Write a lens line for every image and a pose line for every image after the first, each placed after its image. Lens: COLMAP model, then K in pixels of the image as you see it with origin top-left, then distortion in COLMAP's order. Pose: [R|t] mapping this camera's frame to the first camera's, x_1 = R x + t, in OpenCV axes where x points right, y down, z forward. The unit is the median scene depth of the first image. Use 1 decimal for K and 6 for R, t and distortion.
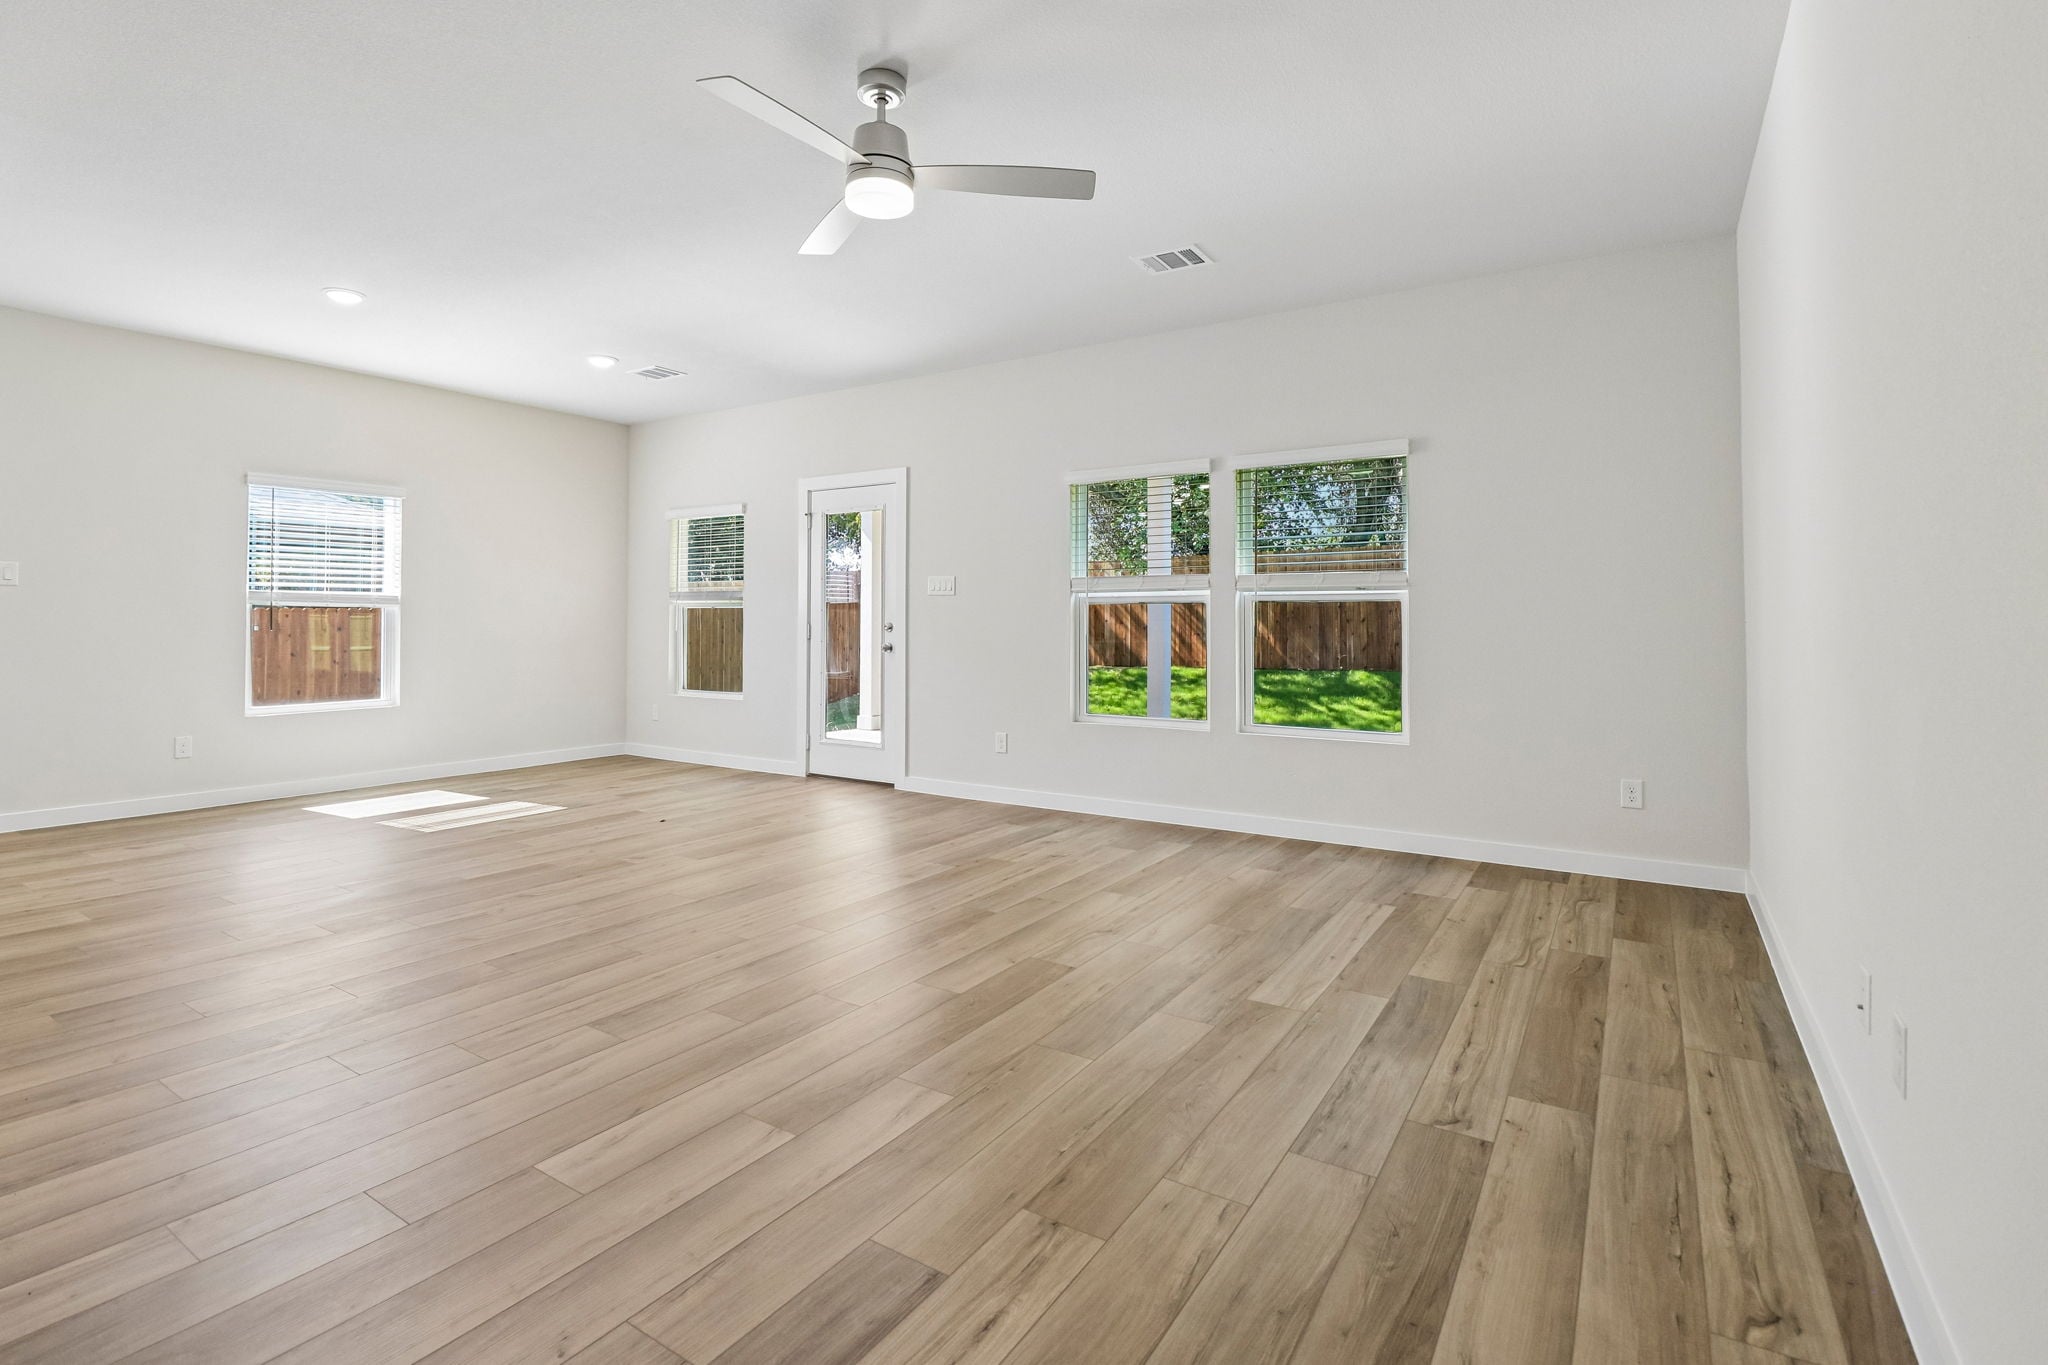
lens RADIAL K [[955.4, 0, 1018.1], [0, 955.4, 621.1], [0, 0, 1]] dist [0.000519, -0.013437]
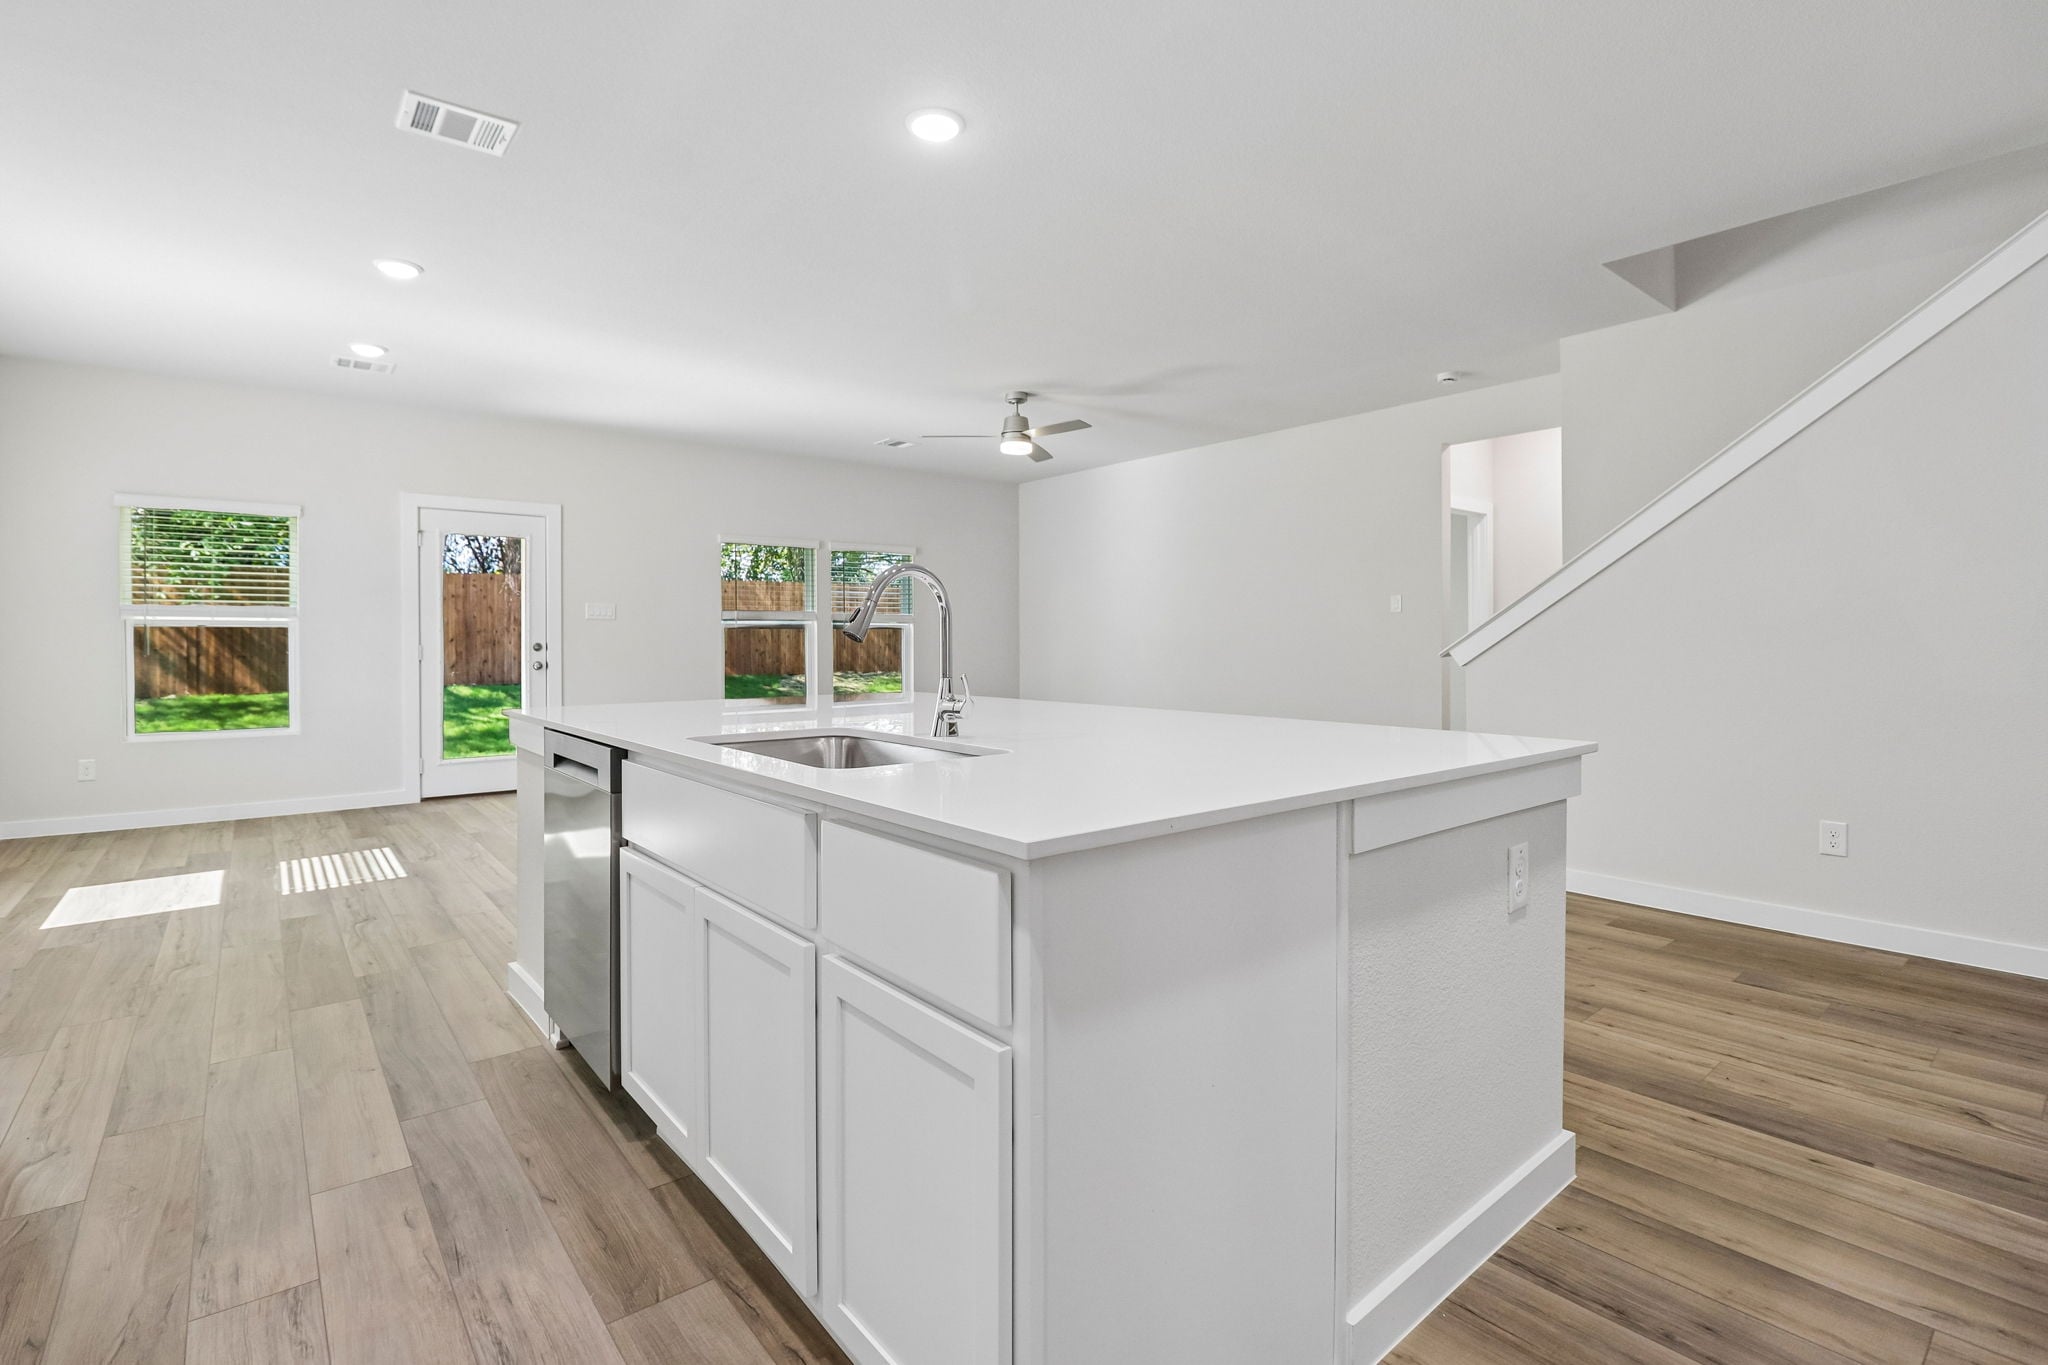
lens RADIAL K [[945.5, 0, 1023.6], [0, 945.5, 647.3], [0, 0, 1]] dist [-0.003358, -0.011369]
pose [[0.305517, -0.010078, 0.952133, -1.160384], [0.002523, 0.999949, 0.009775, -0.002486], [-0.952183, -0.000585, 0.305526, 0.150502]]
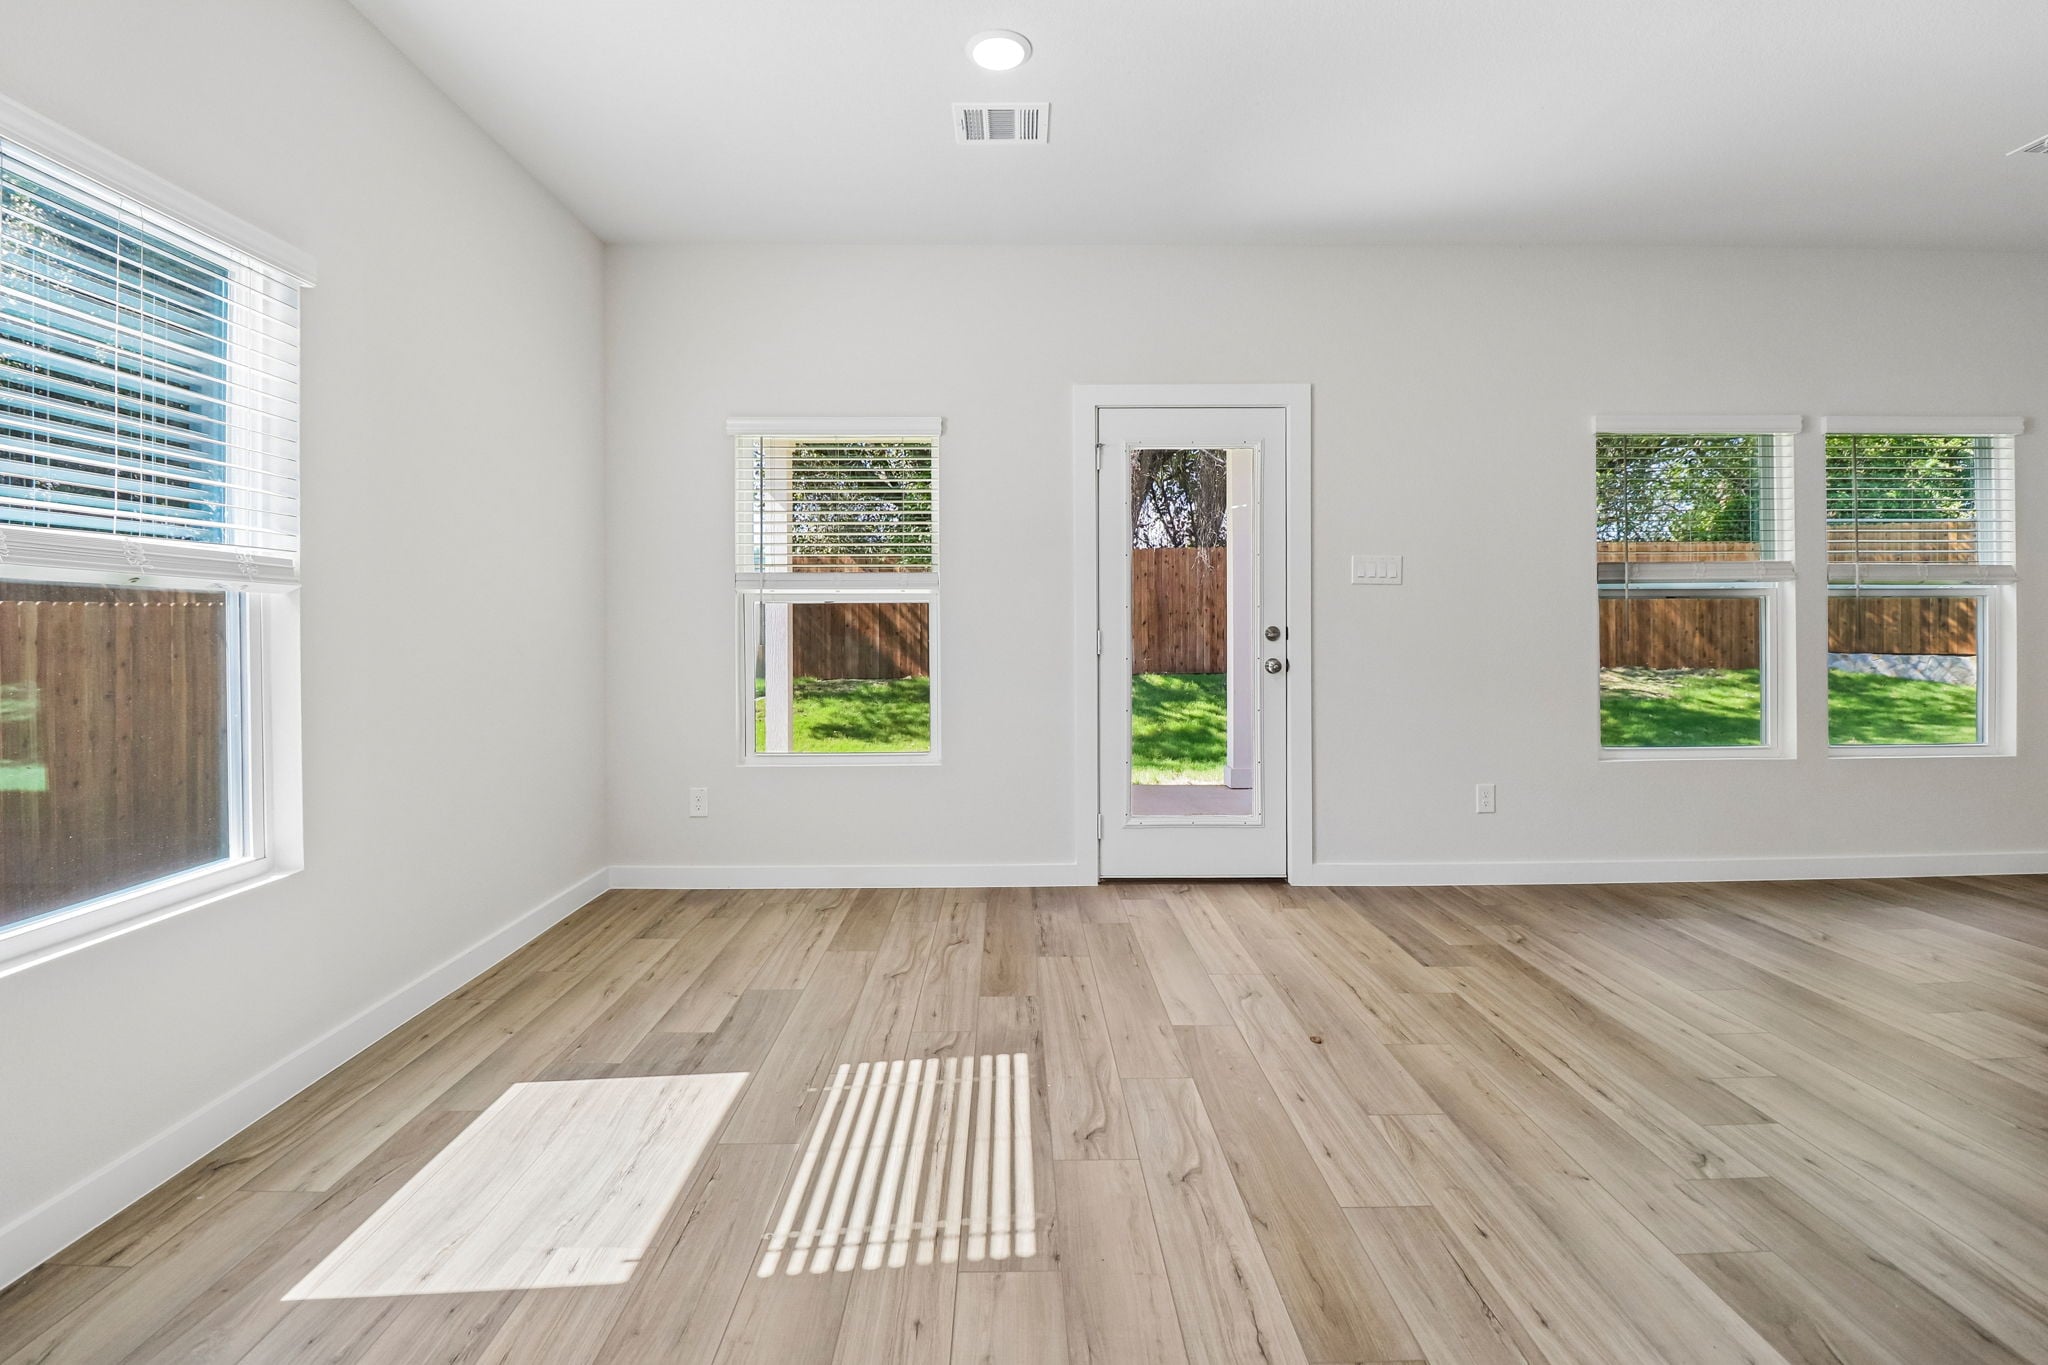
lens RADIAL K [[955.4, 0, 1018.1], [0, 955.4, 621.1], [0, 0, 1]] dist [0.000519, -0.013437]
pose [[0.834591, -0.002879, 0.550863, -0.726288], [0.005359, 0.999981, -0.002893, -0.000705], [-0.550844, 0.005367, 0.834591, 0.648749]]
